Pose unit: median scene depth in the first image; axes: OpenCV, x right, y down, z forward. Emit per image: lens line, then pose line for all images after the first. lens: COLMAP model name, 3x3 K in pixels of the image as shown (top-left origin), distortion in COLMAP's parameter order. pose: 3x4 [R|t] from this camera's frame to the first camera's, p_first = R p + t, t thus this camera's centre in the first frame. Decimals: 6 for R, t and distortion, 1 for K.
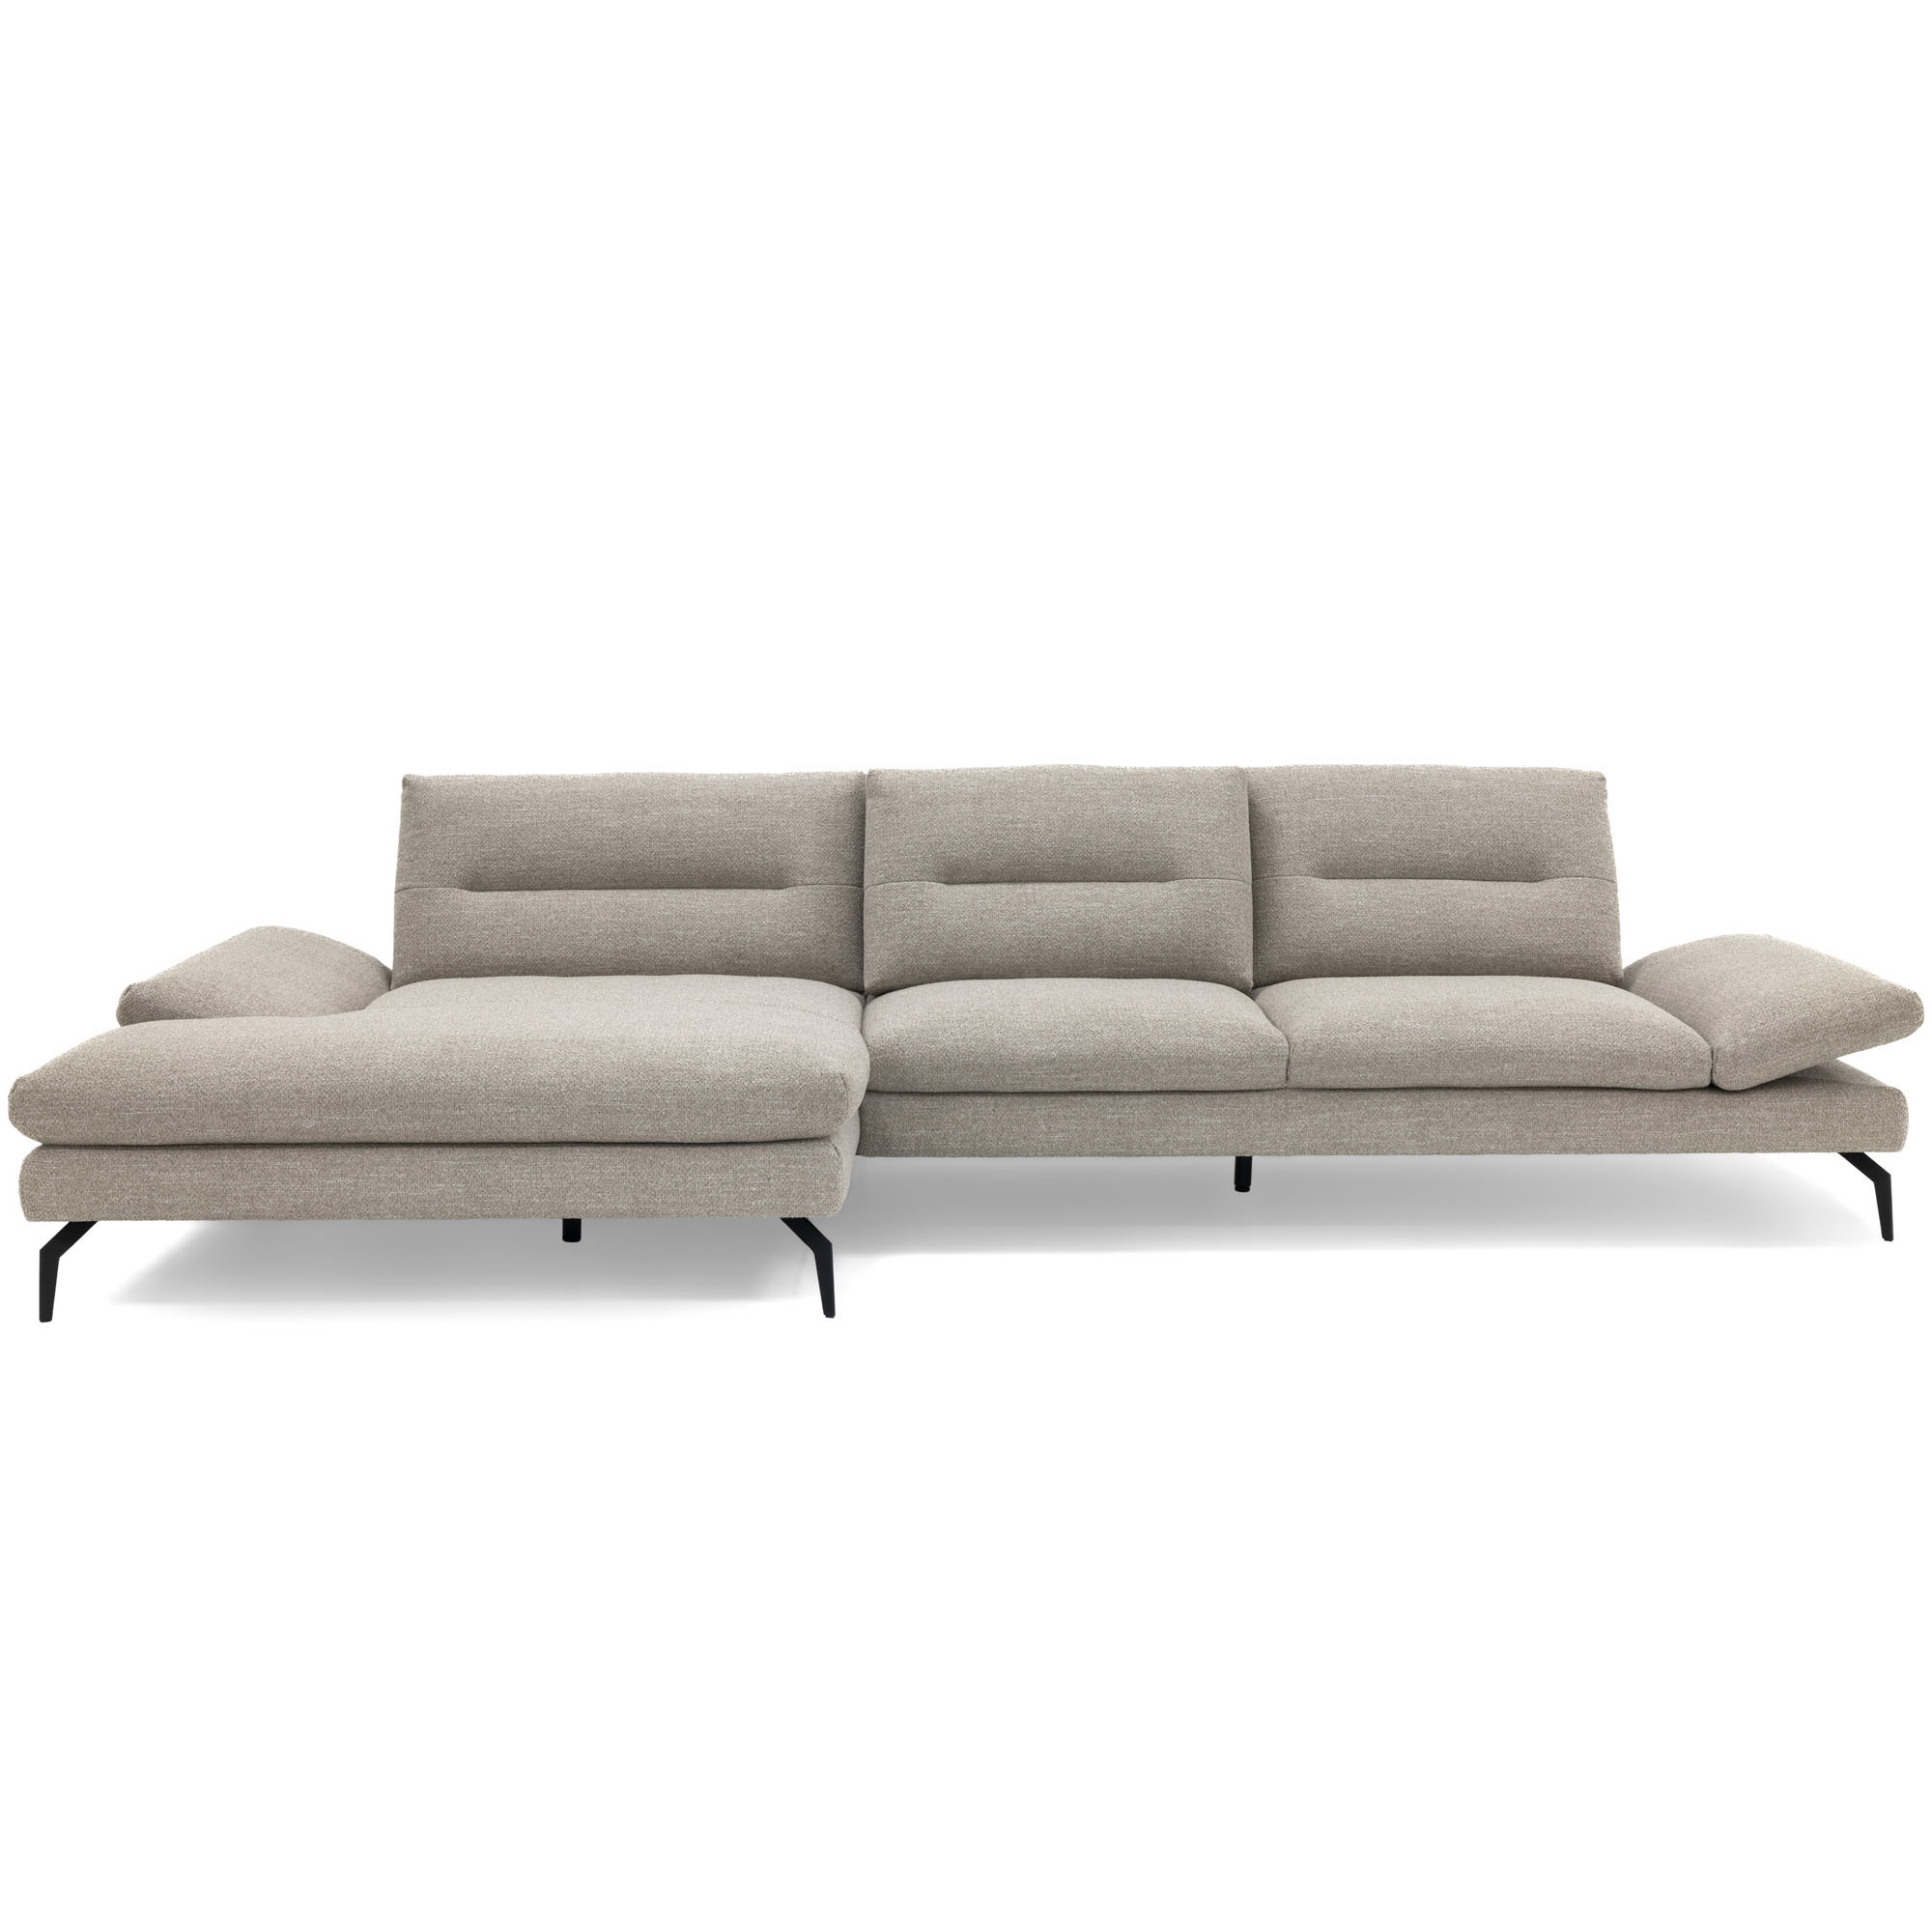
lens RADIAL K [[3592.6, 0, 967.7], [0, 3592.6, 970.6], [0, 0, 1]] dist [-0.060199, 0.000000]
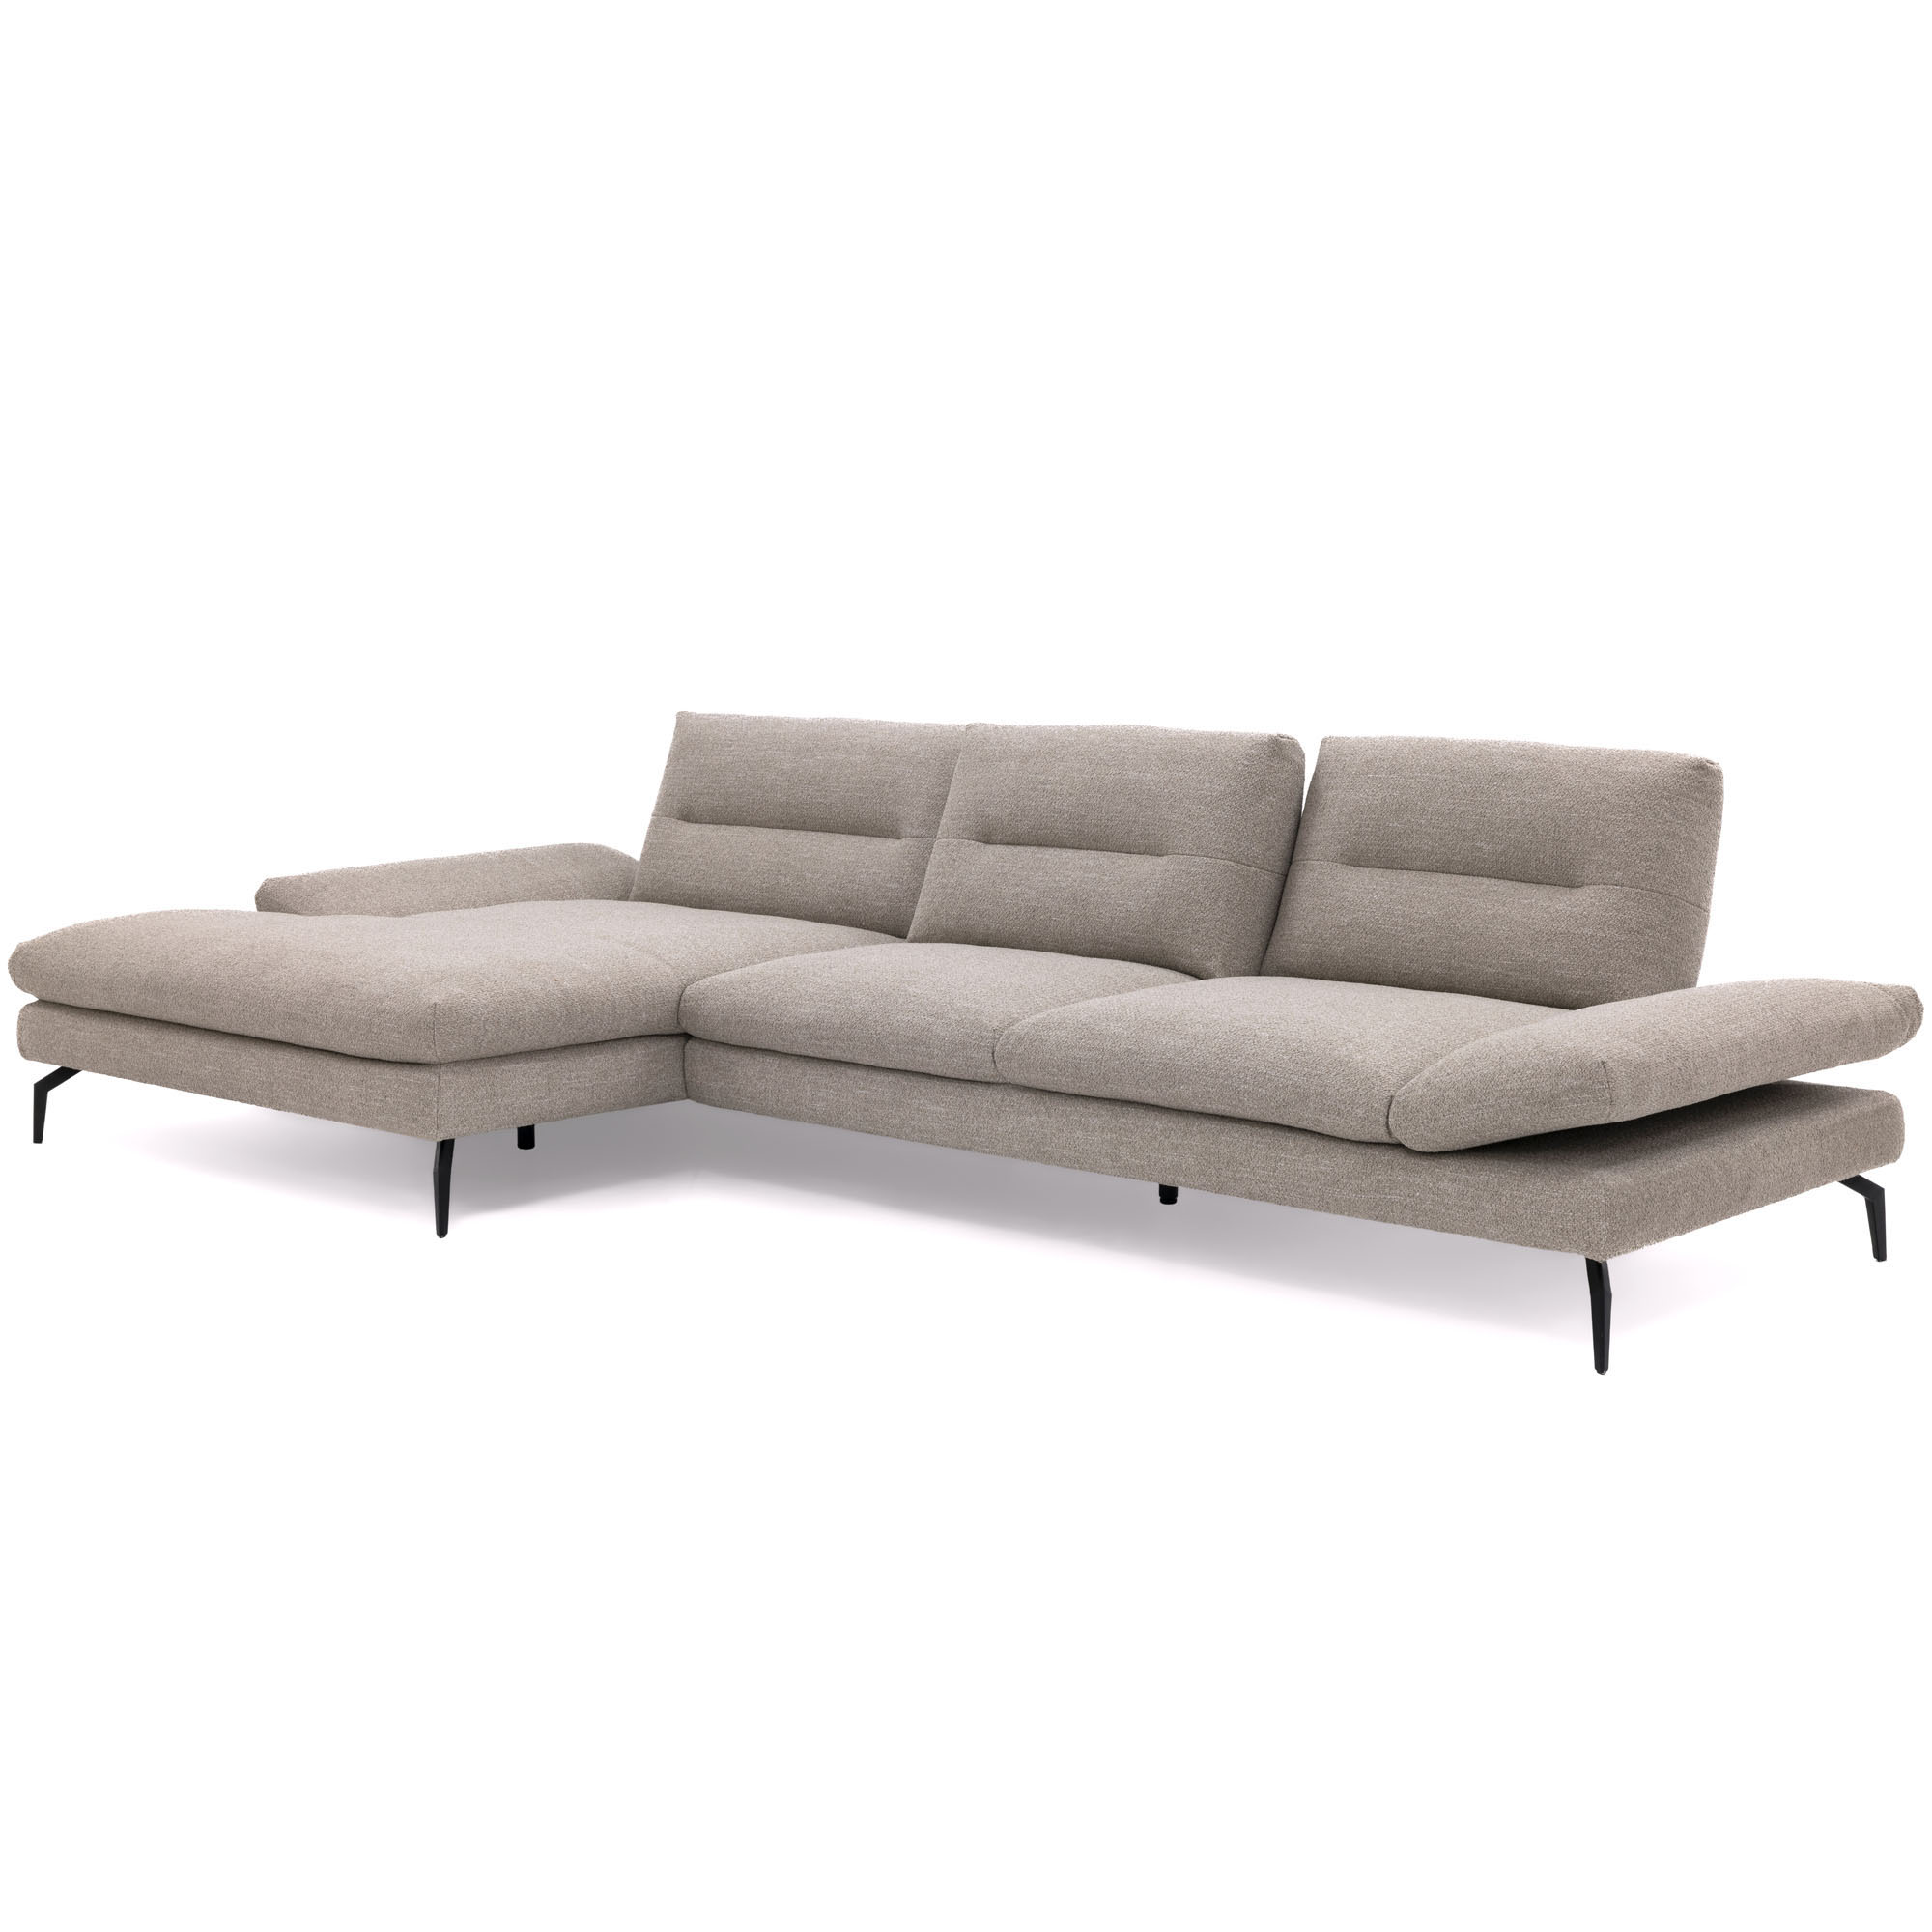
lens RADIAL K [[3528.0, 0, 967.6], [0, 3528.0, 965.2], [0, 0, 1]] dist [-0.008518, 0.000000]
pose [[0.644288, 0.086830, -0.759837, 0.713859], [-0.075140, 0.995914, 0.050094, -0.038771], [0.761082, 0.024819, 0.648180, 0.386158]]
